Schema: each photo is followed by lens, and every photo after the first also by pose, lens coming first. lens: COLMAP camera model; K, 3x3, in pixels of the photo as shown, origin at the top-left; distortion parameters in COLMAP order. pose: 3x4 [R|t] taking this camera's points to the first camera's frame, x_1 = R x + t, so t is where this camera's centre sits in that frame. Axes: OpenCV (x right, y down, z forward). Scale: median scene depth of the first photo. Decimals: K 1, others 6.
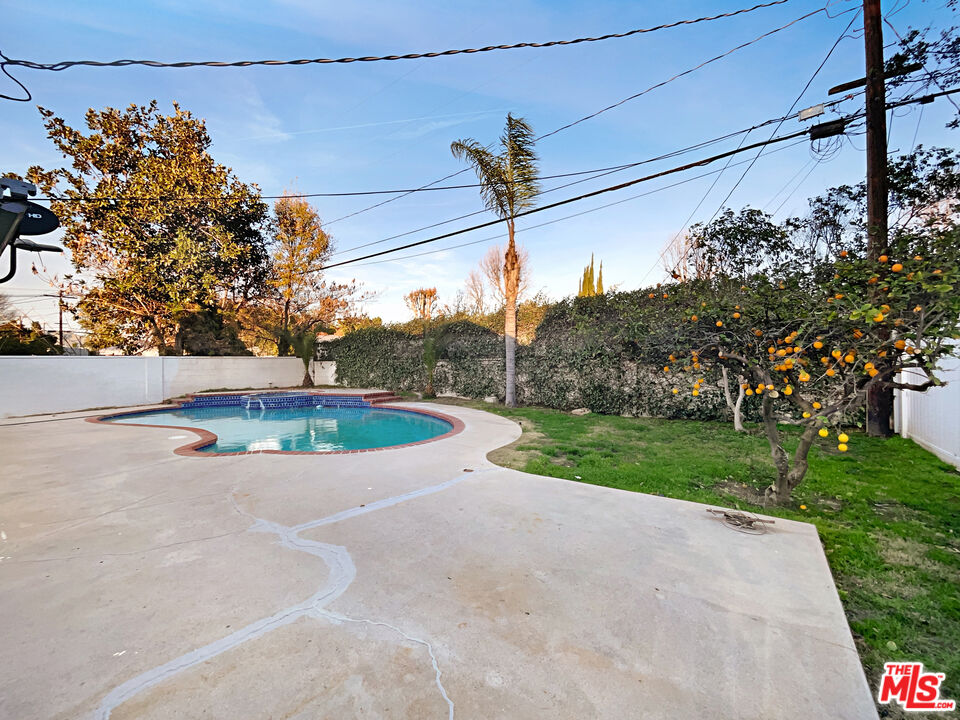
lens RADIAL K [[386.9, 0, 481.6], [0, 386.9, 364.7], [0, 0, 1]] dist [-0.002371, 0.000077]
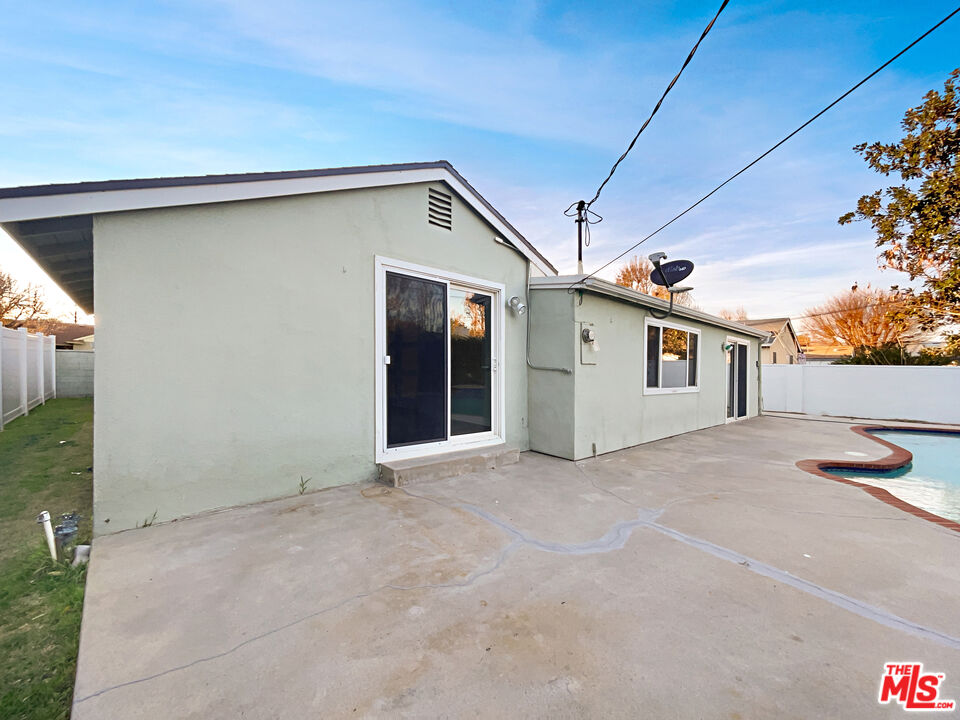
lens RADIAL K [[386.9, 0, 481.6], [0, 386.9, 364.7], [0, 0, 1]] dist [-0.002371, 0.000077]
pose [[-0.195077, -0.004241, -0.980779, 0.832626], [-0.035000, 0.999384, 0.002640, 0.005188], [0.980163, 0.034843, -0.195105, 0.970564]]
